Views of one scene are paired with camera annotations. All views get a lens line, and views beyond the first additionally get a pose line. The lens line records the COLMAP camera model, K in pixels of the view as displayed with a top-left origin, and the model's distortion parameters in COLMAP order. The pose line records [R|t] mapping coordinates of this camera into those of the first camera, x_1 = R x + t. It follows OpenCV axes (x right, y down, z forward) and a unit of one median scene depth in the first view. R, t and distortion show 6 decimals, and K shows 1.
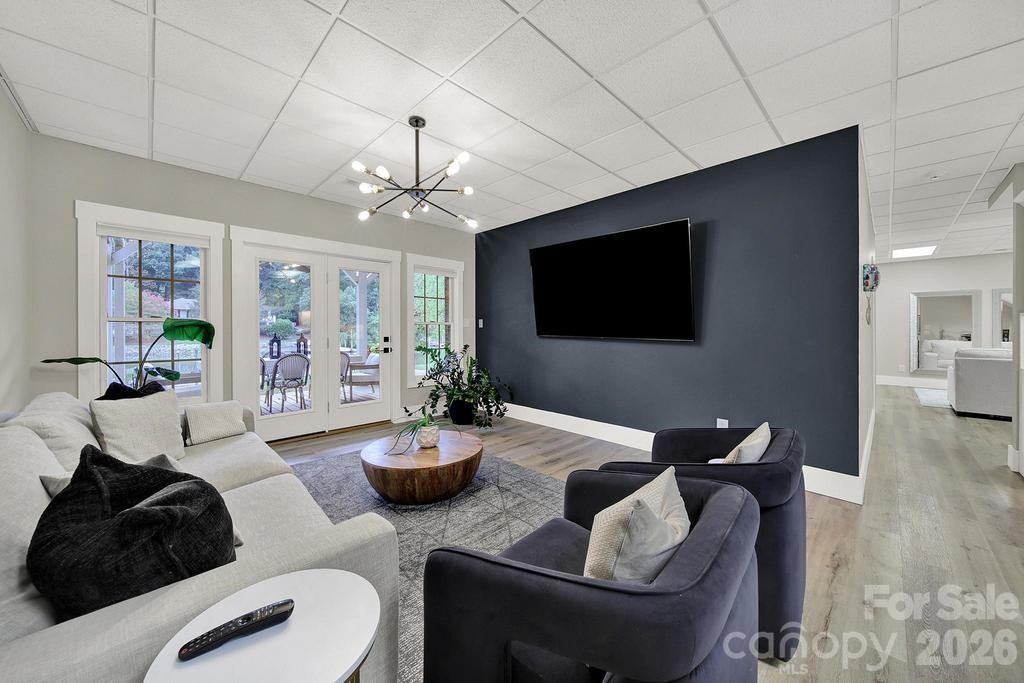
lens RADIAL K [[368.8, 0, 514.0], [0, 368.8, 324.6], [0, 0, 1]] dist [-0.000874, -0.000995]
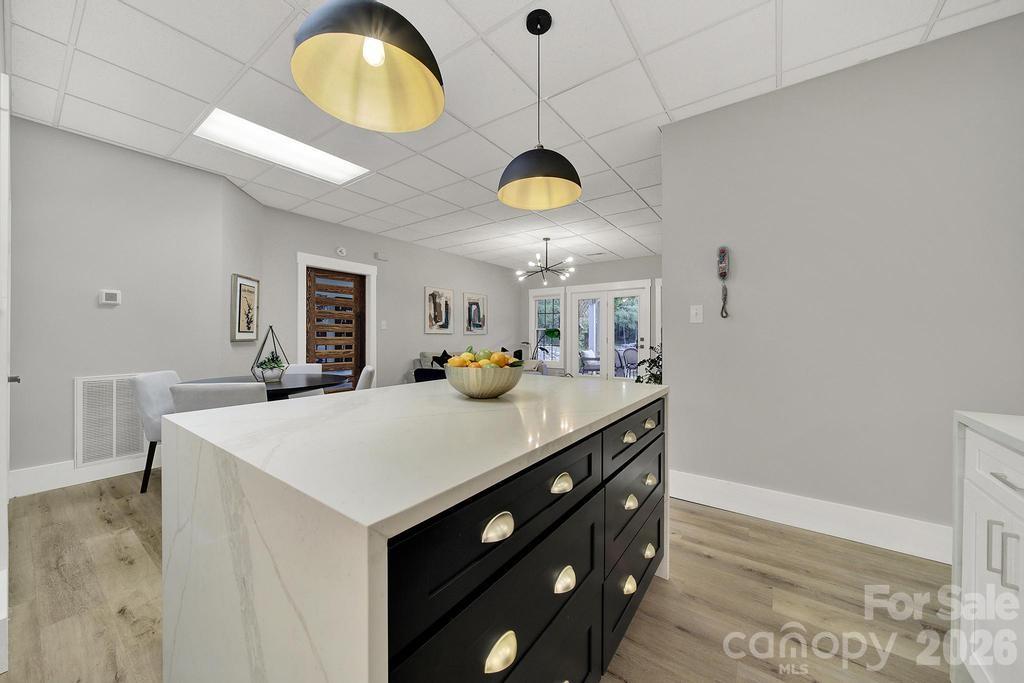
lens RADIAL K [[368.8, 0, 514.6], [0, 368.8, 338.7], [0, 0, 1]] dist [-0.000874, -0.000995]
pose [[0.168058, 0.002617, -0.985774, 1.074462], [0.007800, 0.999962, 0.003985, 0.028145], [0.985746, -0.008359, 0.168031, 0.240898]]
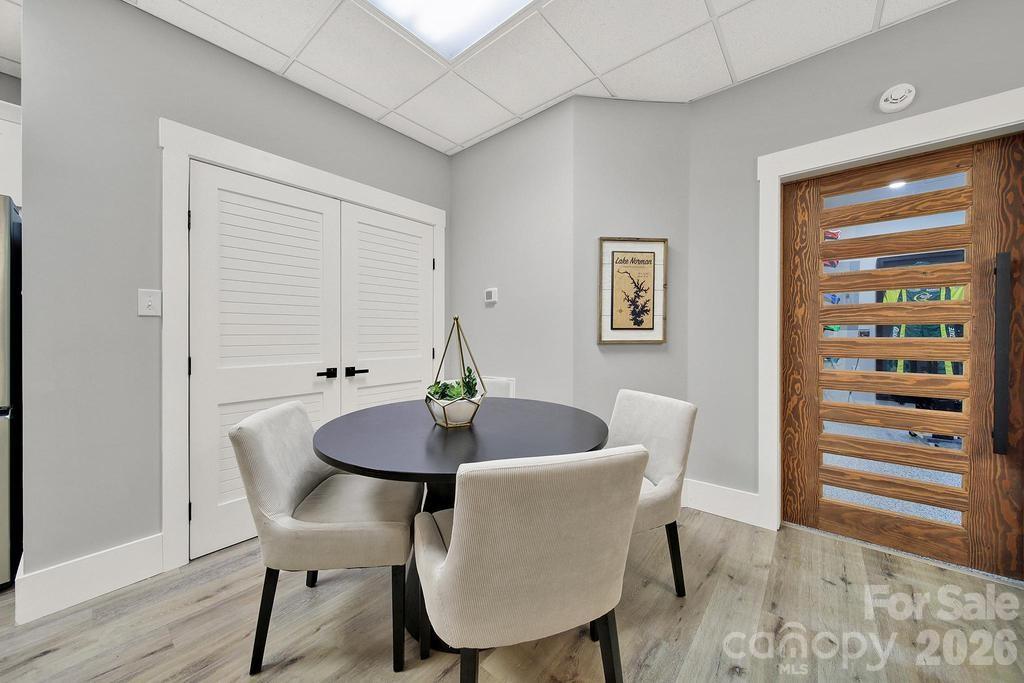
lens RADIAL K [[368.8, 0, 512.7], [0, 368.8, 337.1], [0, 0, 1]] dist [-0.000874, -0.000995]
pose [[-0.995424, -0.001856, -0.095536, 0.342665], [-0.001368, 0.999986, -0.005169, 0.025398], [0.095544, -0.005015, -0.995413, 0.269316]]
